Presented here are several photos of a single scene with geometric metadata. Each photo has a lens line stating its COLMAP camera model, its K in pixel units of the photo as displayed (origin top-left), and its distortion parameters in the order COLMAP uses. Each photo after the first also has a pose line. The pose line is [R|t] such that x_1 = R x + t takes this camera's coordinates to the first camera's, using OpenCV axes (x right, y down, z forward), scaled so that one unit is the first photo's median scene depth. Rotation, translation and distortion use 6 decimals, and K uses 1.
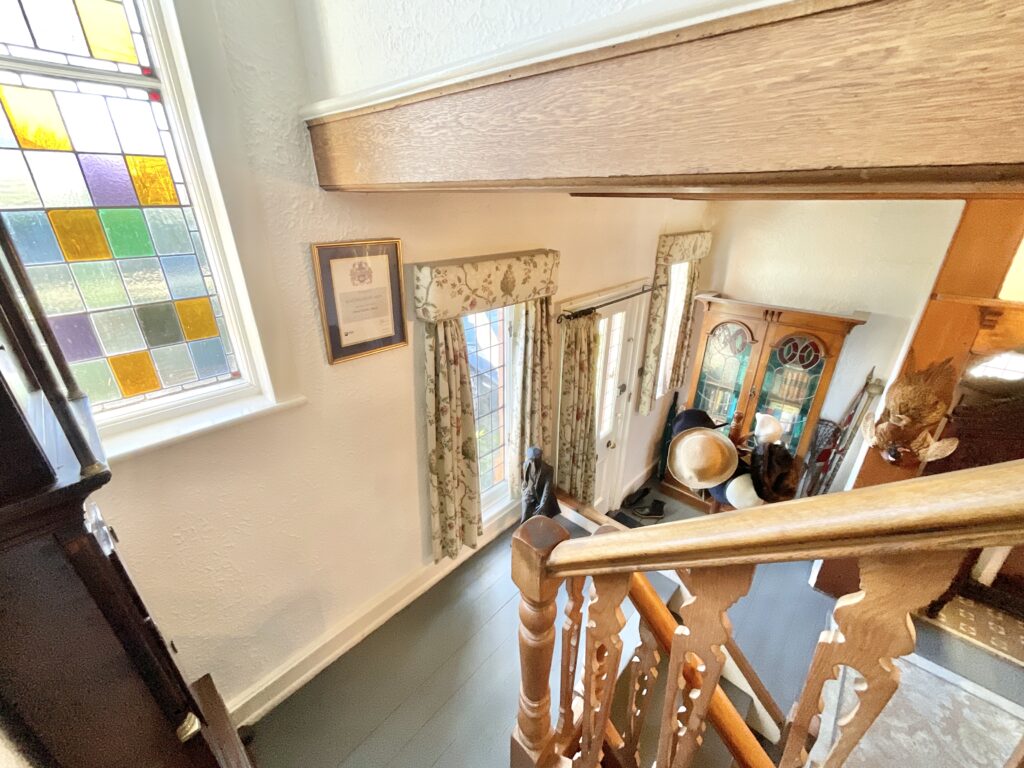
lens RADIAL K [[421.6, 0, 512.0], [0, 421.6, 384.0], [0, 0, 1]] dist [0.000902, 0.000025]
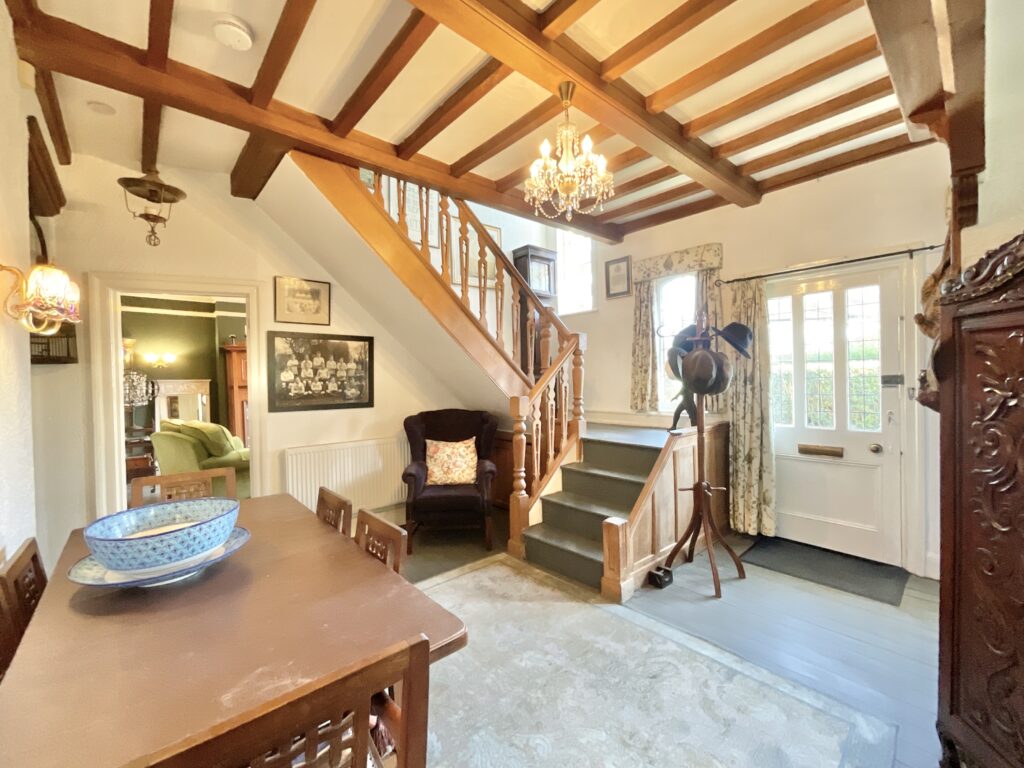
lens RADIAL K [[421.6, 0, 512.0], [0, 421.6, 384.0], [0, 0, 1]] dist [0.000902, 0.000025]
pose [[-0.105465, 0.016982, -0.994278, 1.756578], [-0.386067, 0.920728, 0.056677, 0.396390], [0.916422, 0.389836, -0.090549, 0.575068]]
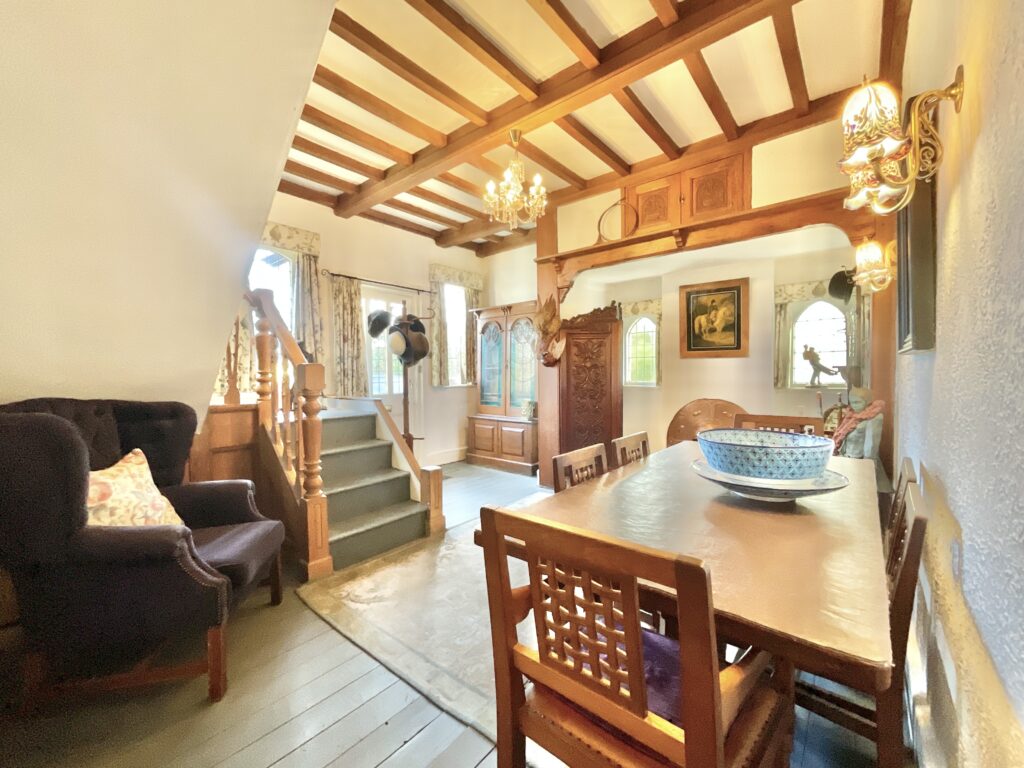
lens RADIAL K [[416.8, 0, 512.0], [0, 416.8, 384.0], [0, 0, 1]] dist [-0.001754, -0.000298]
pose [[0.999310, -0.012282, 0.035052, 0.823709], [0.024804, 0.923132, -0.383683, 0.955400], [-0.027645, 0.384288, 0.922799, -0.447347]]
